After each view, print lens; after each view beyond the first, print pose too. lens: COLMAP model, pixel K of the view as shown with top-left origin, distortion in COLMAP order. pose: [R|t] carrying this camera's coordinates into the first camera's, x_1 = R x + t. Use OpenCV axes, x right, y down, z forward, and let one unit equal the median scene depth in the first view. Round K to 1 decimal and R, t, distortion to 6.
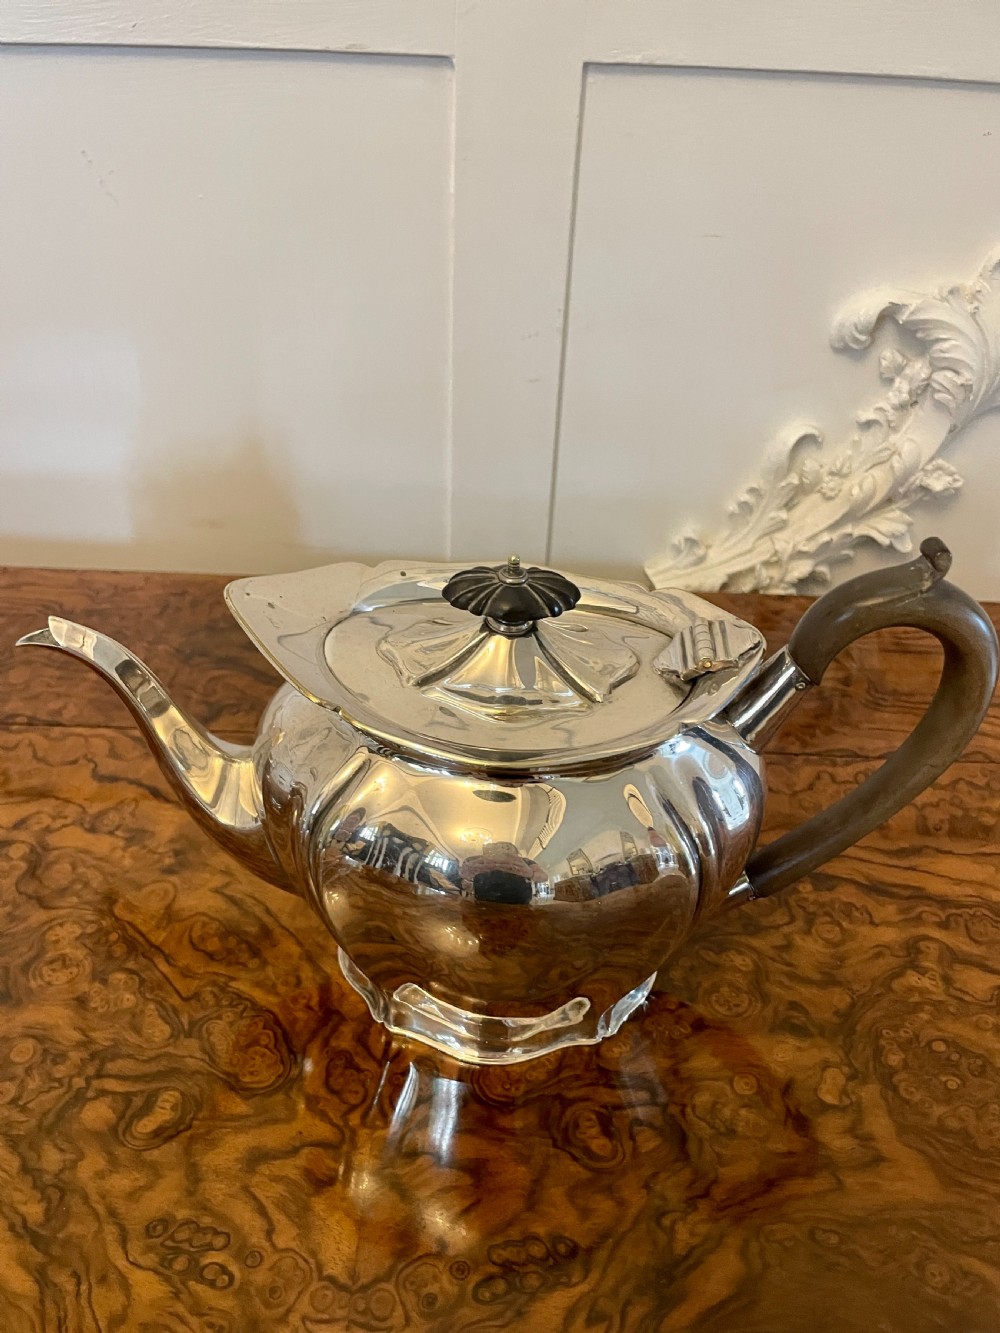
lens RADIAL K [[1036.0, 0, 490.8], [0, 1036.0, 675.0], [0, 0, 1]] dist [0.063760, -0.111802]
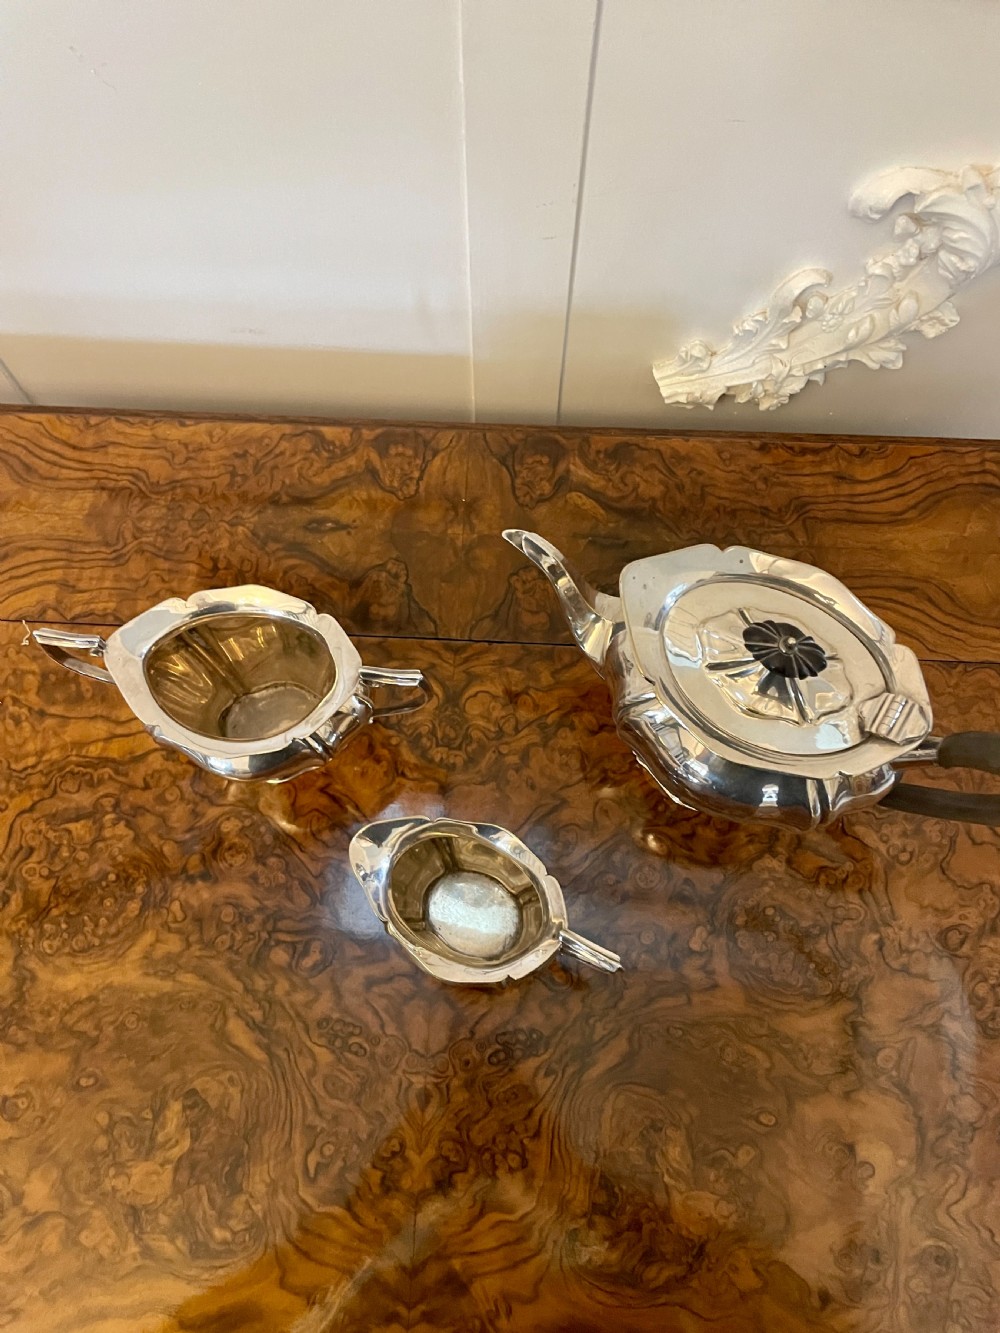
lens RADIAL K [[1032.1, 0, 490.8], [0, 1032.1, 669.5], [0, 0, 1]] dist [0.067318, -0.106159]
pose [[0.999096, 0.007795, -0.041790, 0.051847], [0.018241, 0.809331, 0.587069, -0.928148], [0.038399, -0.587301, 0.808457, -0.124428]]
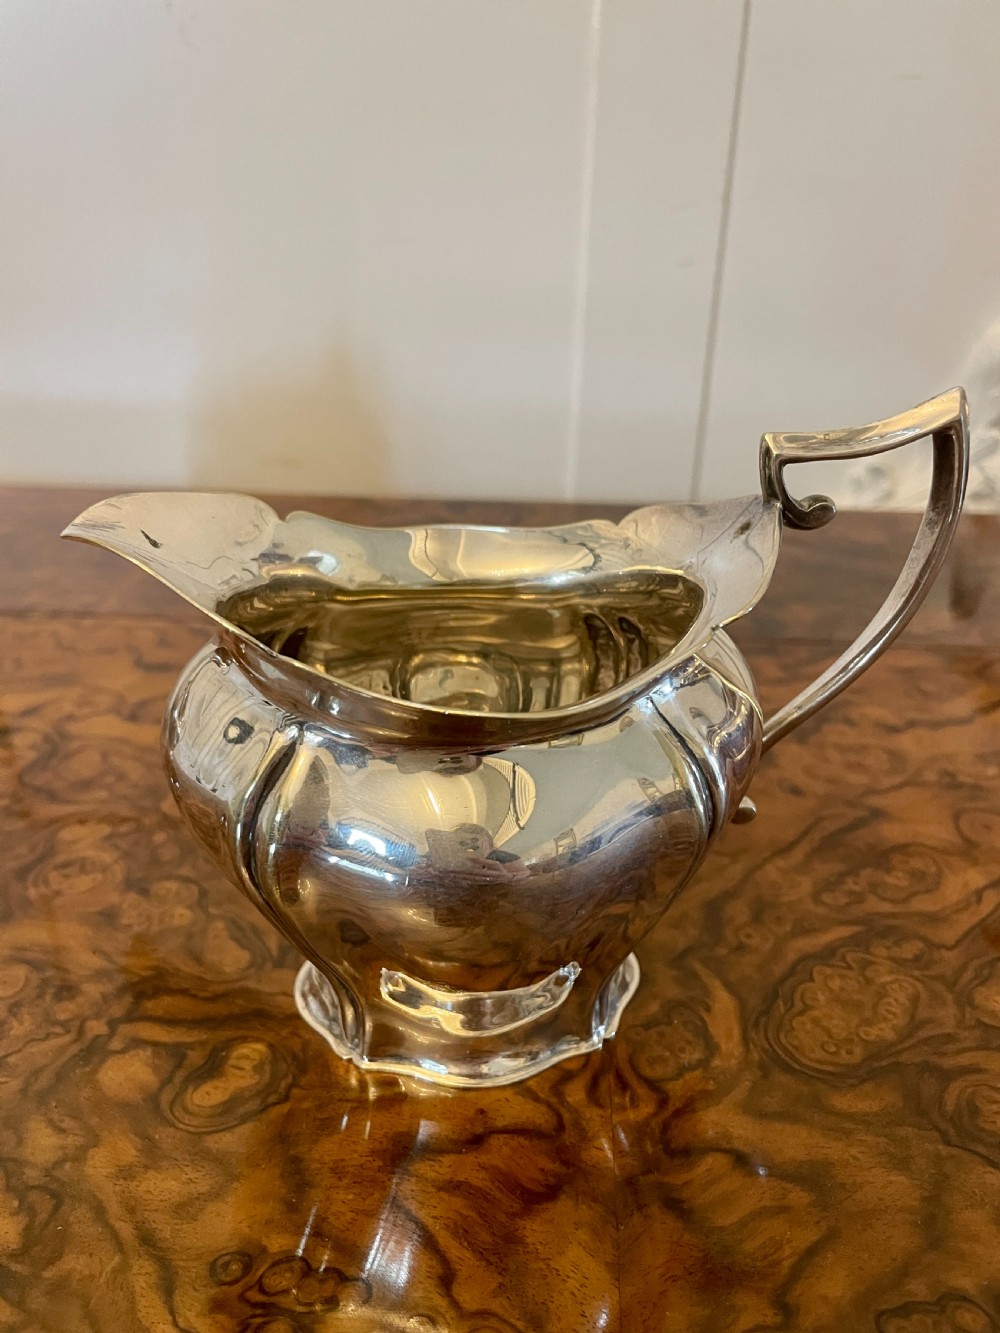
lens RADIAL K [[1036.0, 0, 486.9], [0, 1036.0, 712.0], [0, 0, 1]] dist [0.063760, -0.111802]
pose [[0.999297, 0.002283, -0.037432, -0.144159], [-0.005935, 0.995194, -0.097739, 0.253235], [0.037029, 0.097892, 0.994508, 0.381974]]
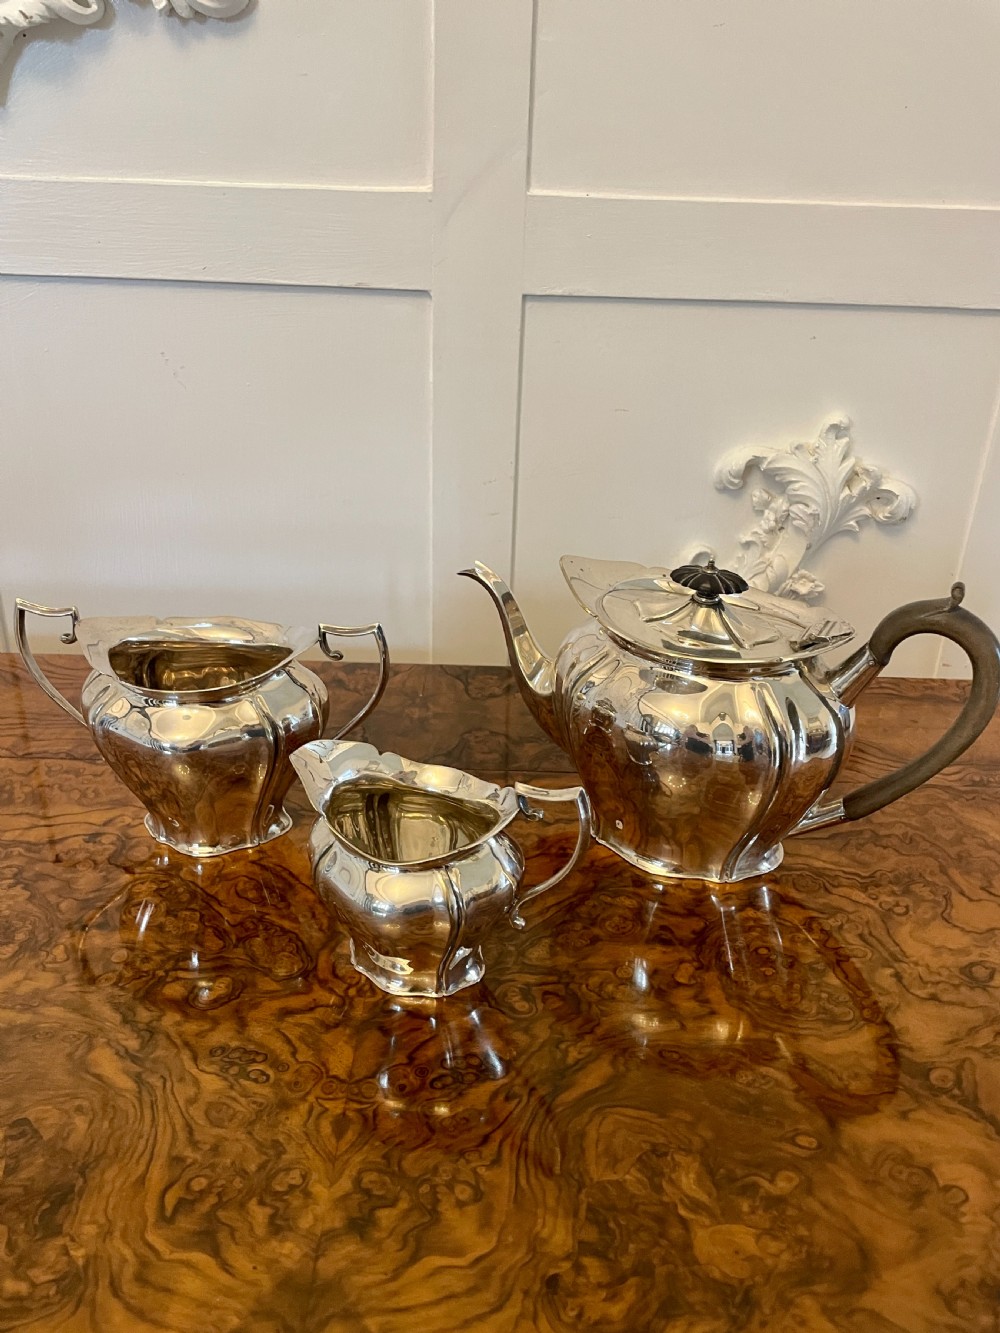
lens RADIAL K [[1032.1, 0, 499.8], [0, 1032.1, 650.8], [0, 0, 1]] dist [0.067318, -0.106159]
pose [[0.999914, -0.007414, 0.010816, 0.057218], [0.009082, 0.986528, -0.163341, 0.178981], [-0.009459, 0.163426, 0.986510, -0.461746]]
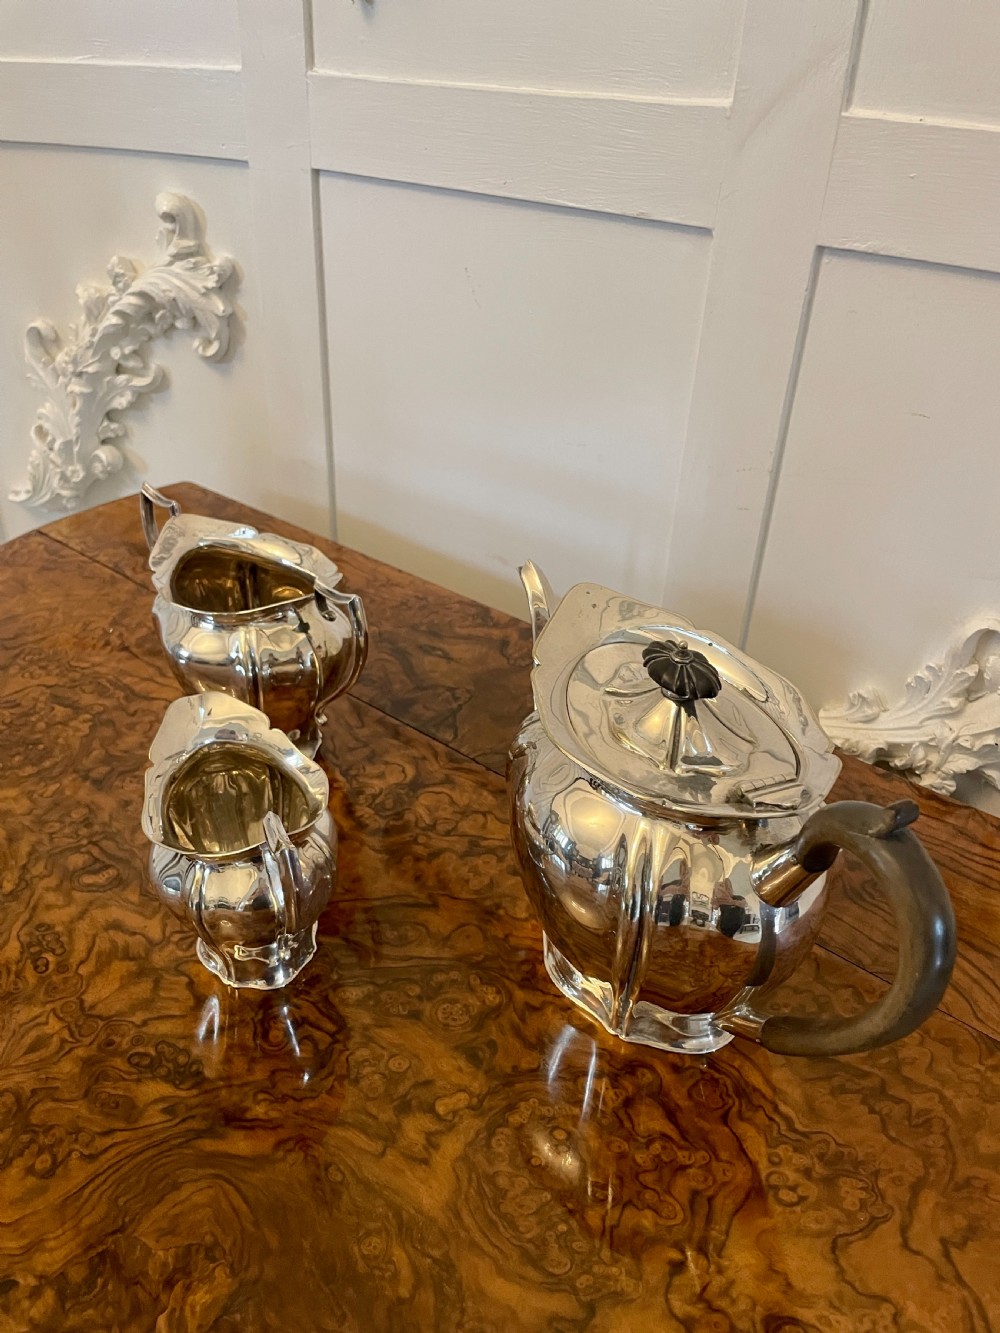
lens RADIAL K [[1036.0, 0, 486.7], [0, 1036.0, 661.5], [0, 0, 1]] dist [0.063760, -0.111802]
pose [[0.783093, 0.315518, -0.535923, 0.805469], [-0.350326, 0.935813, 0.039051, -0.137324], [0.513845, 0.157167, 0.843363, -0.069706]]
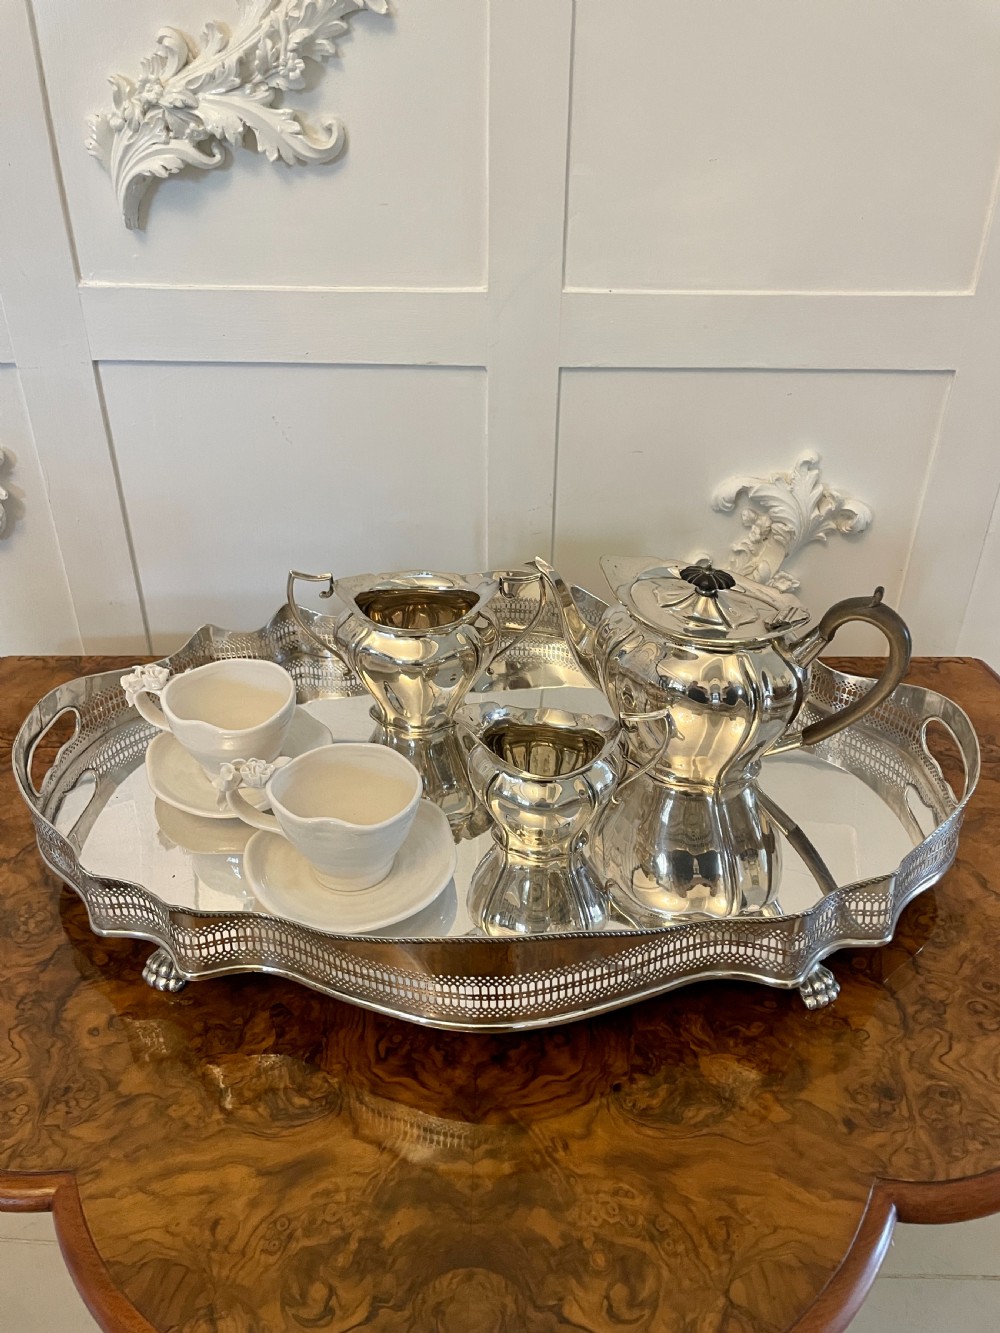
lens RADIAL K [[1032.1, 0, 503.5], [0, 1032.1, 650.5], [0, 0, 1]] dist [0.067318, -0.106159]
pose [[0.999345, -0.034538, 0.010834, -0.062840], [0.035111, 0.997696, -0.058054, -0.002170], [-0.008804, 0.058396, 0.998255, -1.099714]]
